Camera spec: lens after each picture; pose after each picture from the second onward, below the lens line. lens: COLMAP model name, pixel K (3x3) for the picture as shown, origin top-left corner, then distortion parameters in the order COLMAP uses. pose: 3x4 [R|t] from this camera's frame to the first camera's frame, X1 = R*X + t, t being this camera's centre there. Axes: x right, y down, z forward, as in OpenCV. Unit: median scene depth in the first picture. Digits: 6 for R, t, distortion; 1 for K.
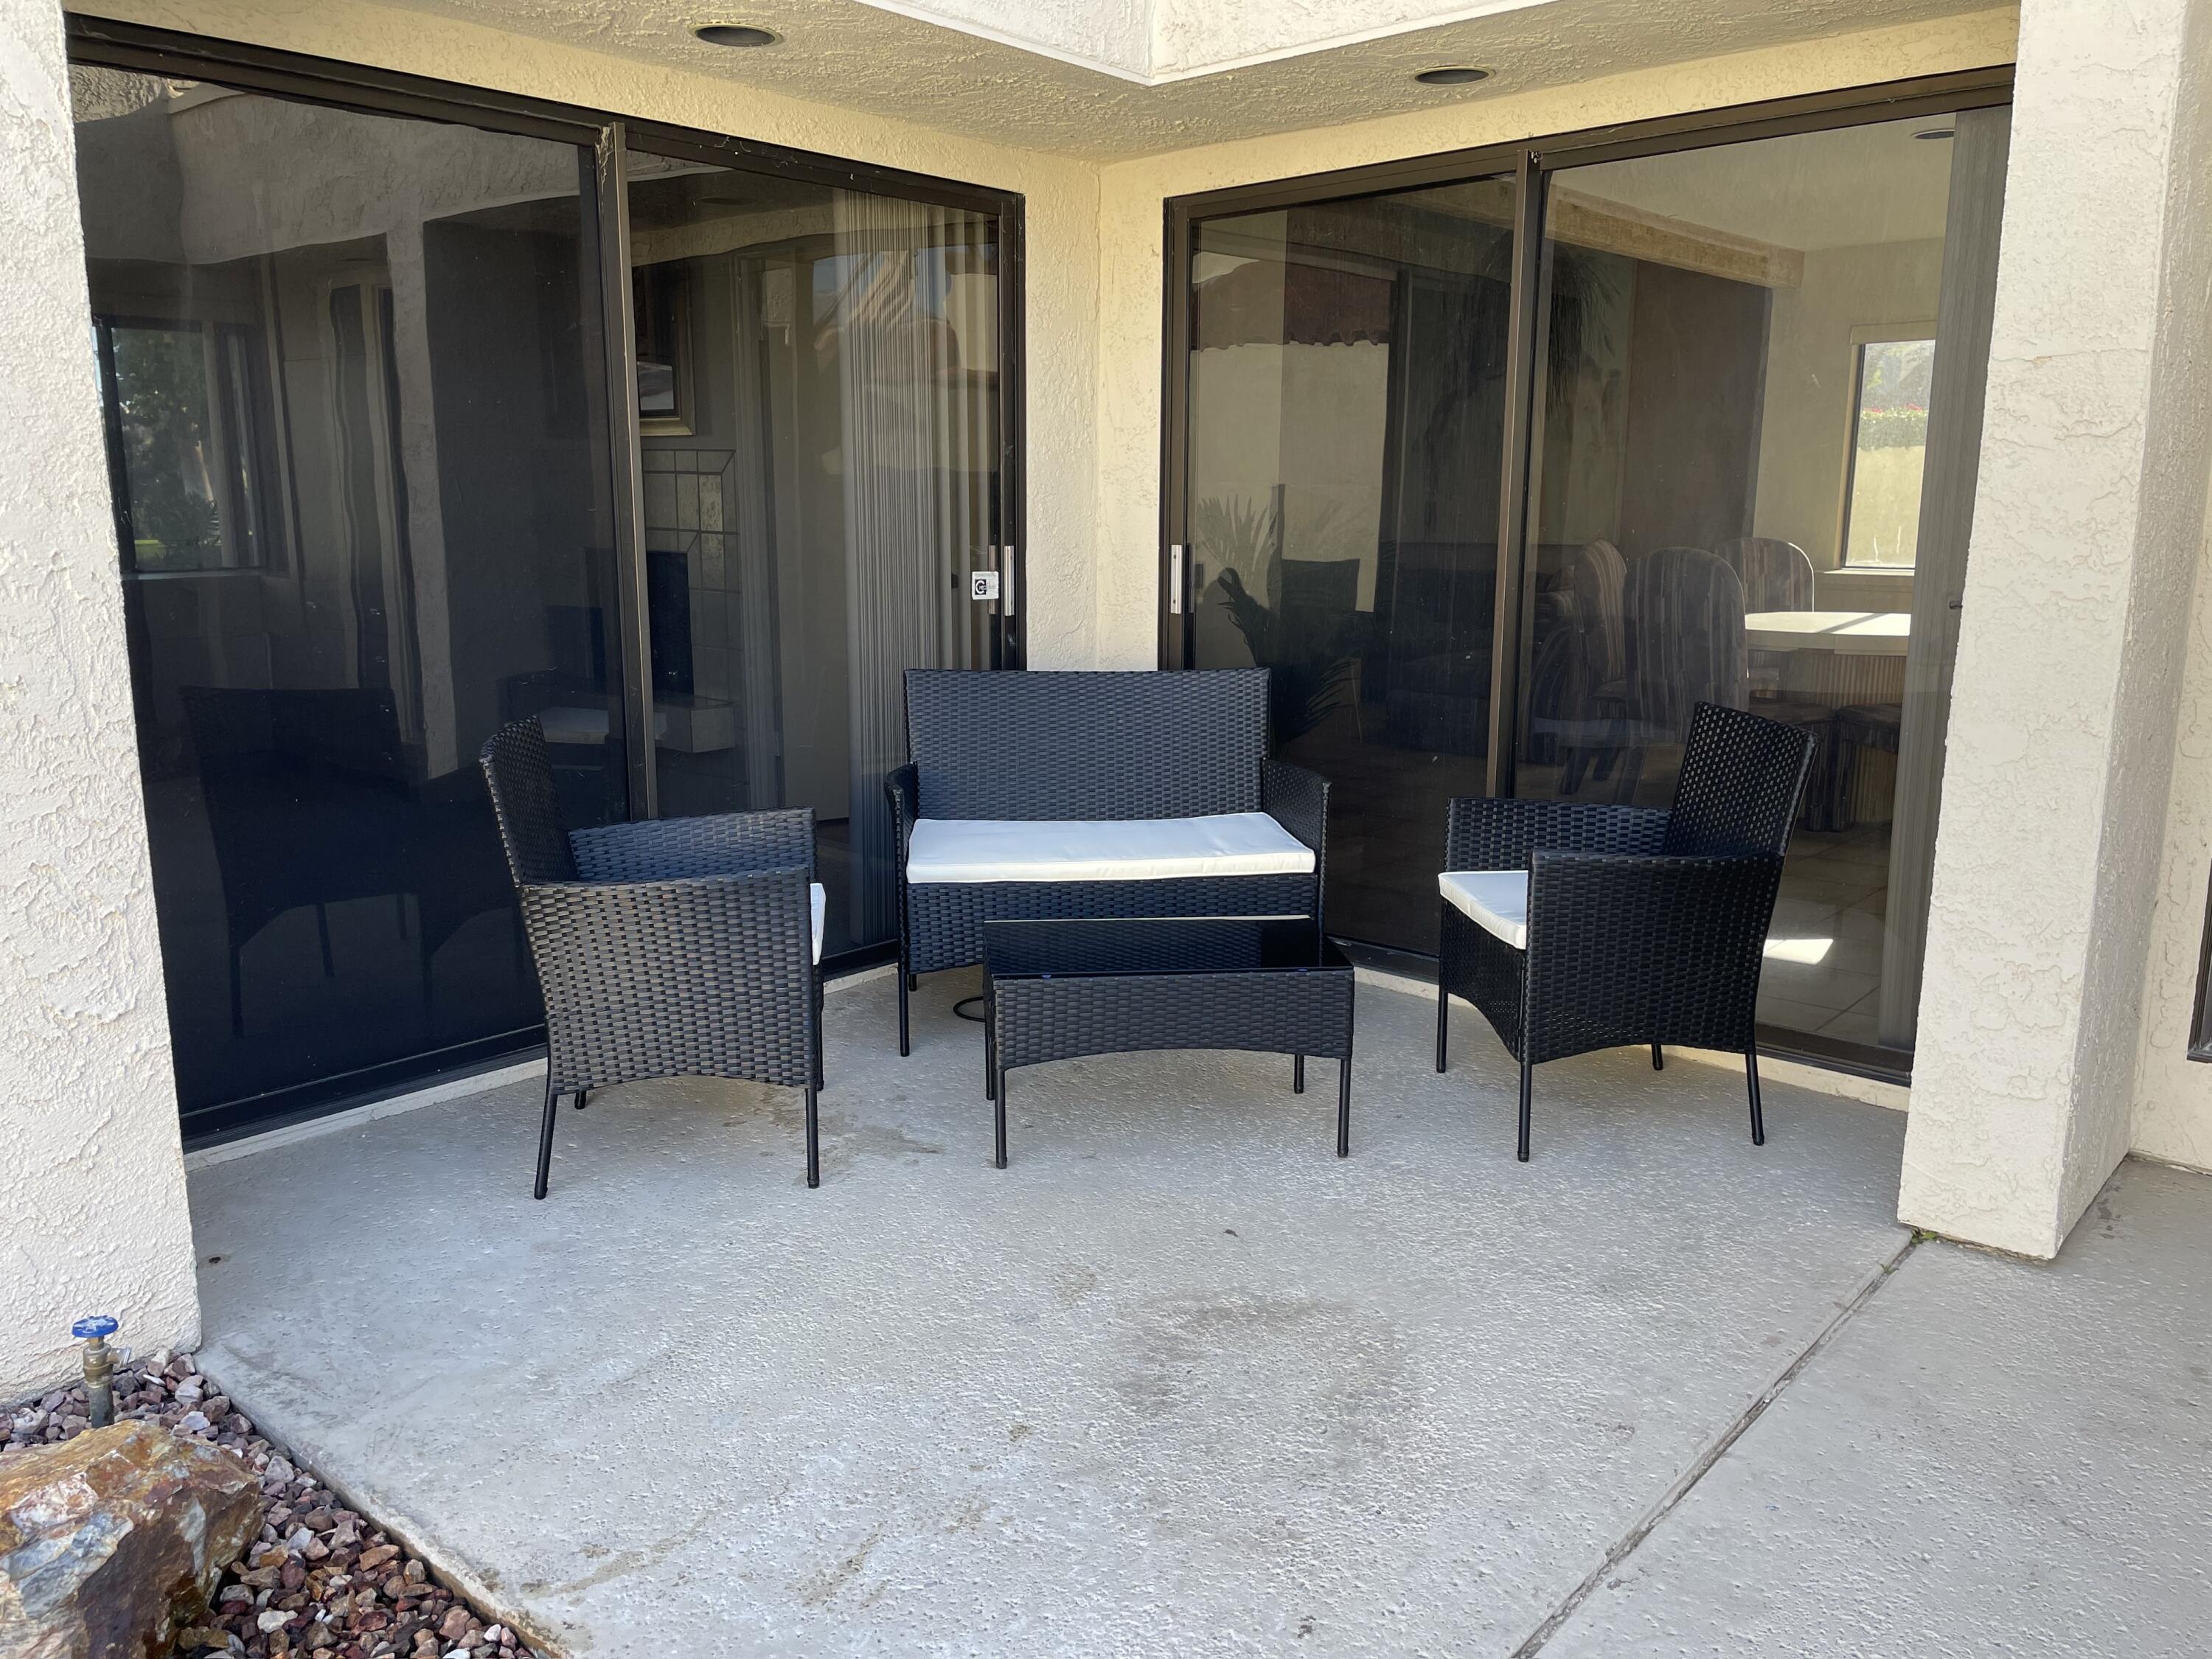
lens RADIAL K [[1695.6, 0, 1106.2], [0, 1695.6, 827.9], [0, 0, 1]] dist [0.084231, -0.113760]
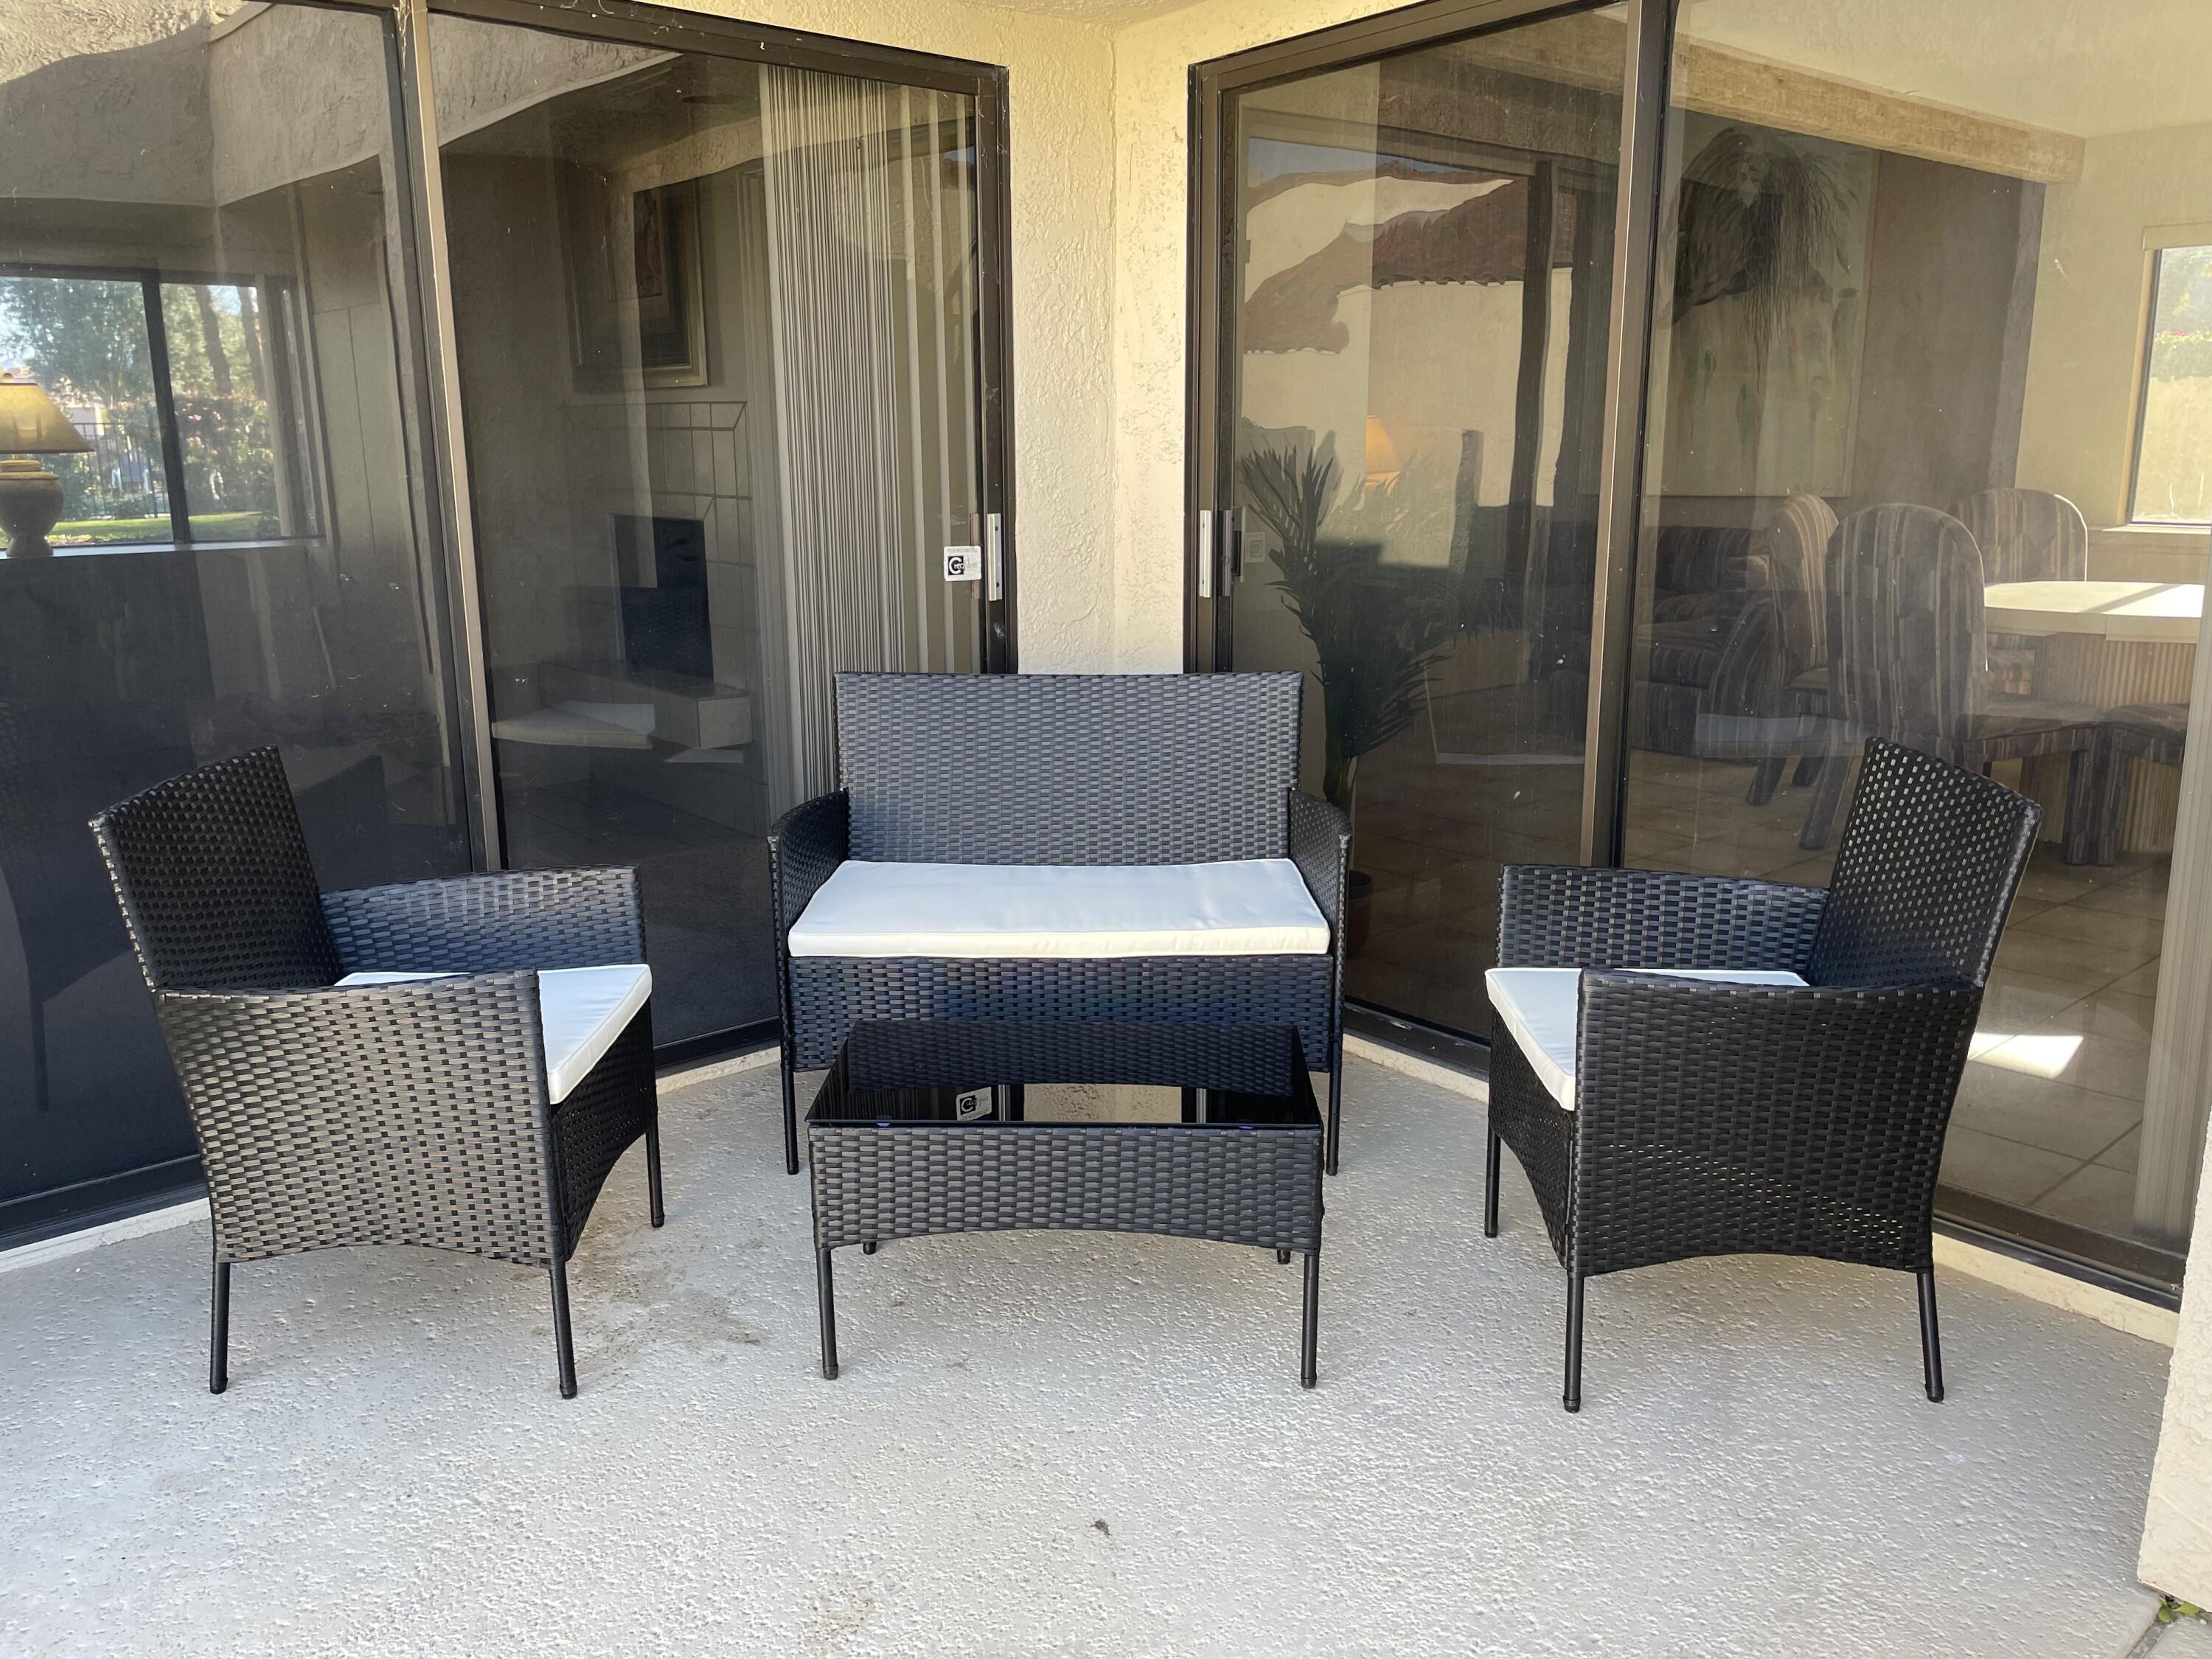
lens RADIAL K [[1695.6, 0, 1081.4], [0, 1695.6, 820.1], [0, 0, 1]] dist [0.084231, -0.113760]
pose [[0.989410, 0.018976, -0.143899, 0.128604], [-0.015604, 0.999577, 0.024524, -0.051917], [0.144304, -0.022019, 0.989288, 0.259411]]
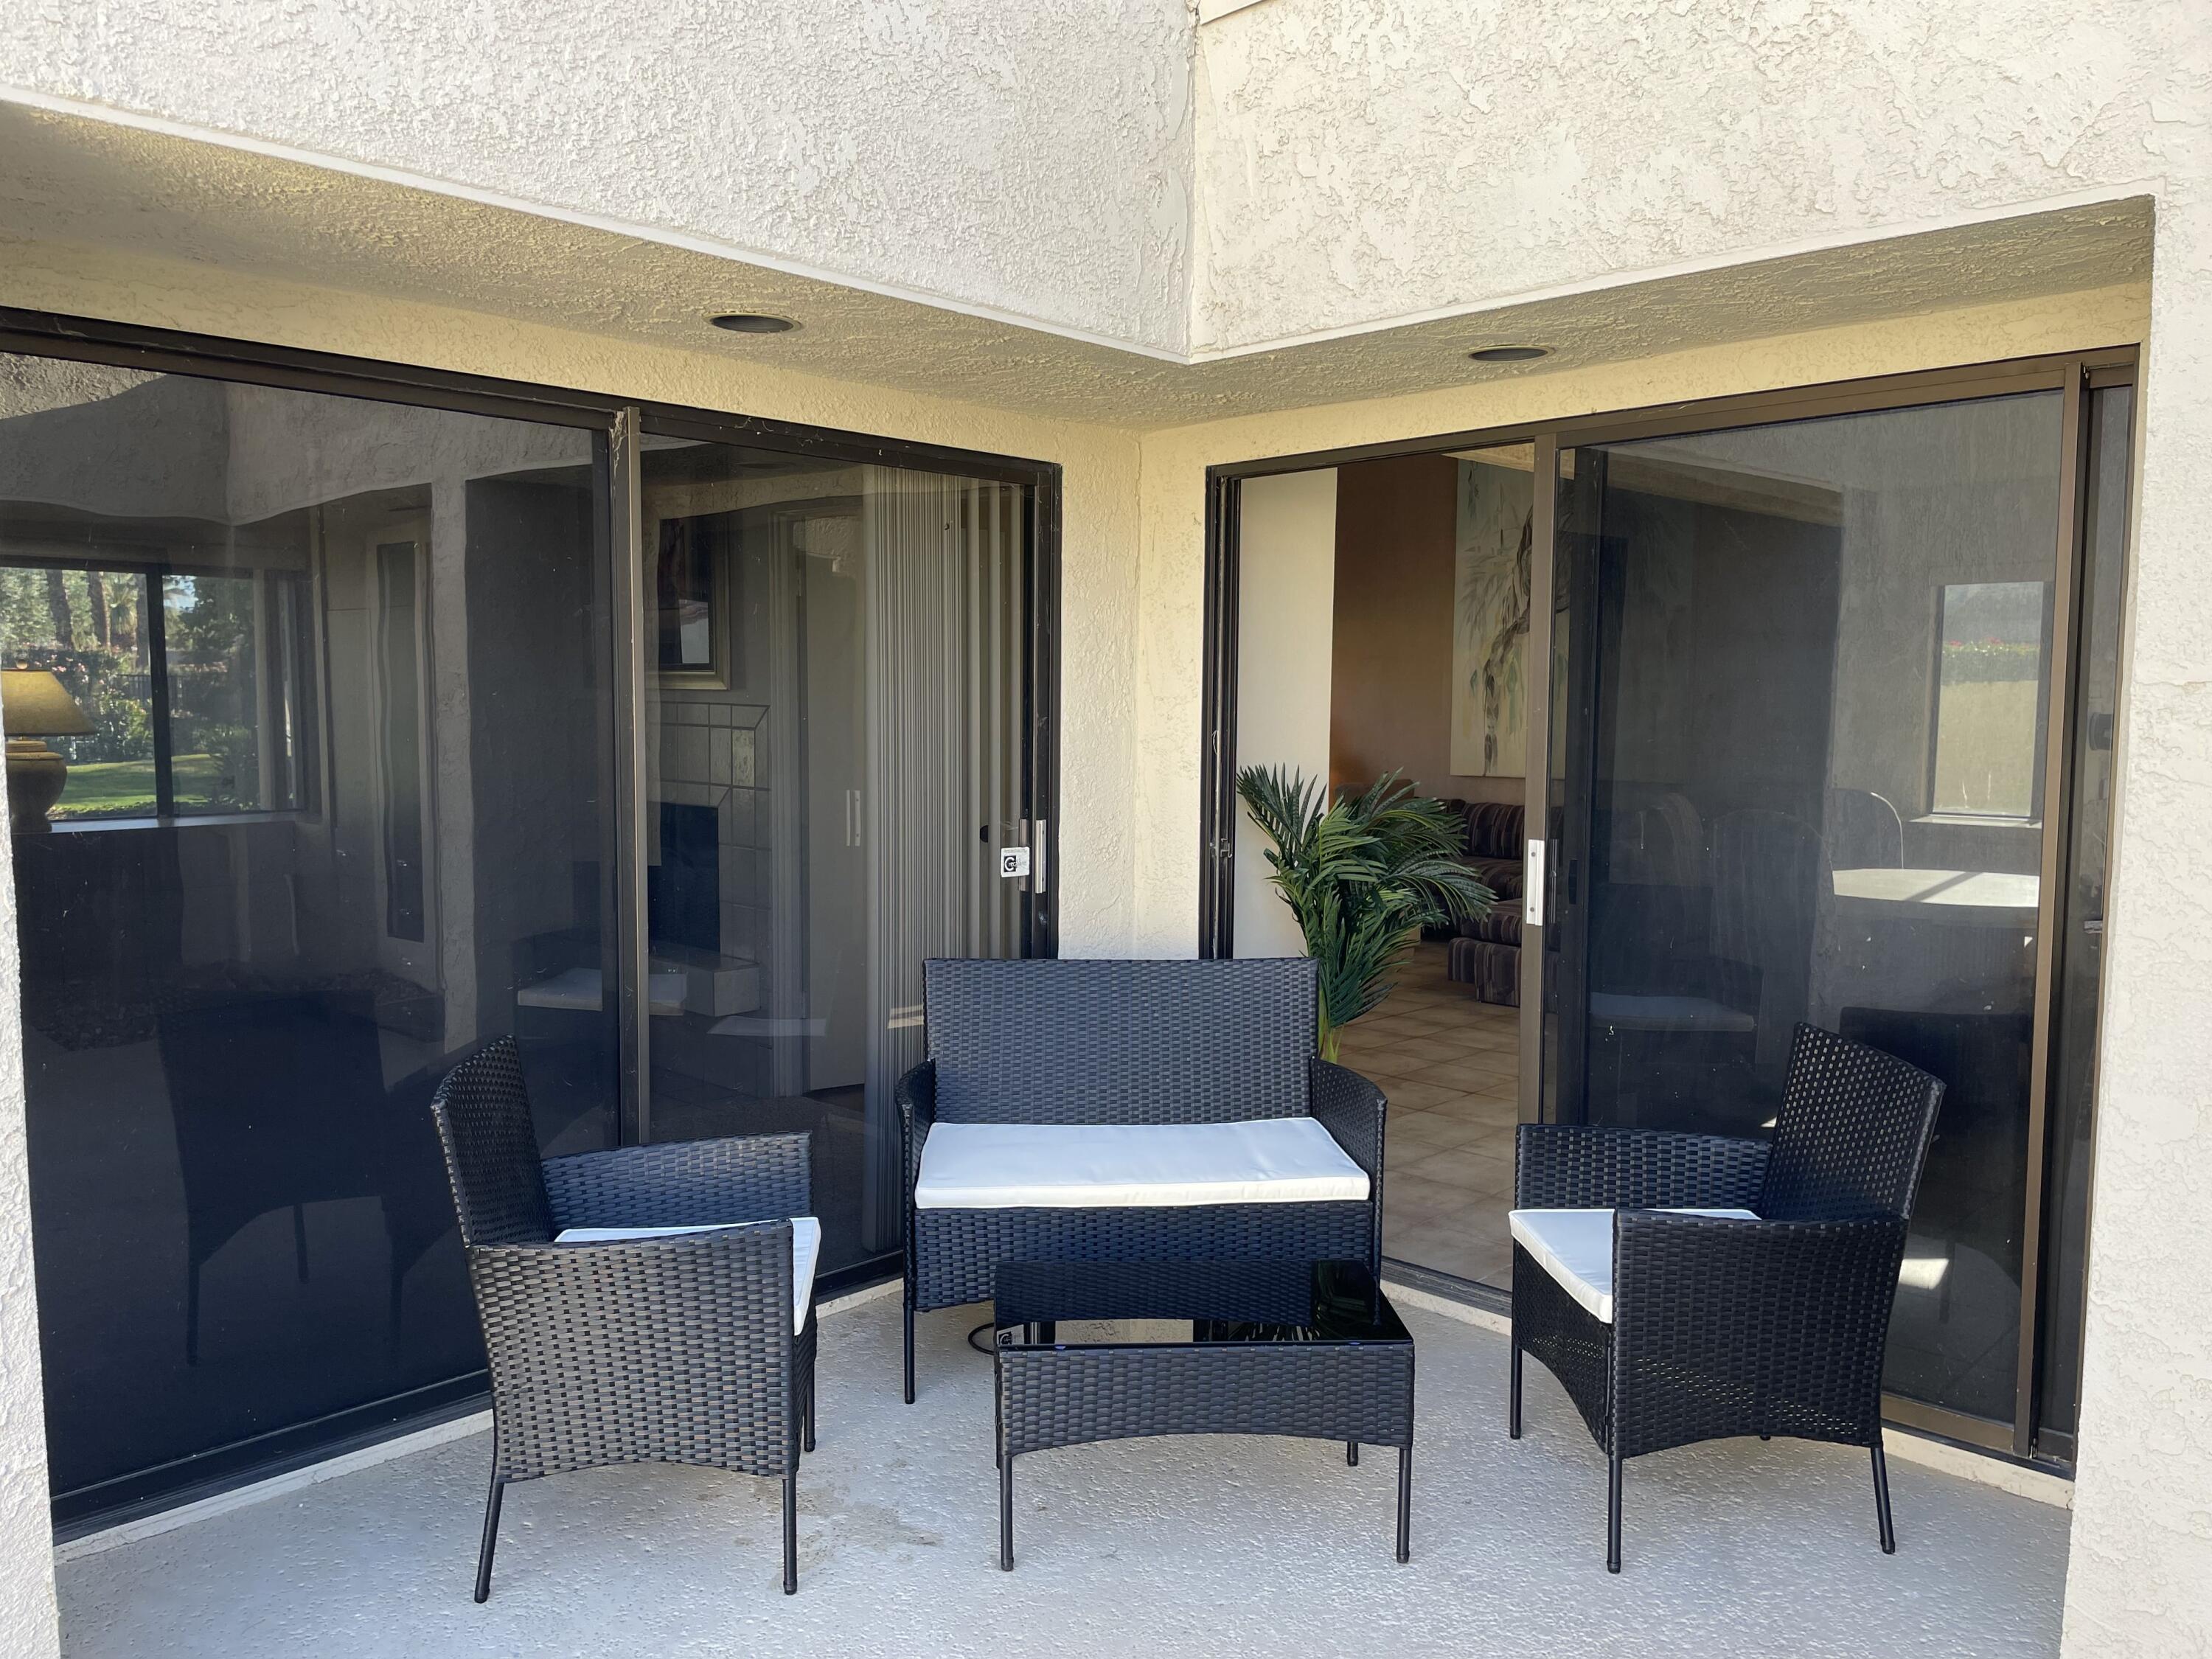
lens RADIAL K [[1695.6, 0, 1093.9], [0, 1695.6, 852.3], [0, 0, 1]] dist [0.084231, -0.113760]
pose [[0.999078, 0.006526, -0.042434, 0.015407], [-0.010766, 0.994882, -0.100465, -0.067901], [0.041561, 0.100829, 0.994035, 0.082895]]
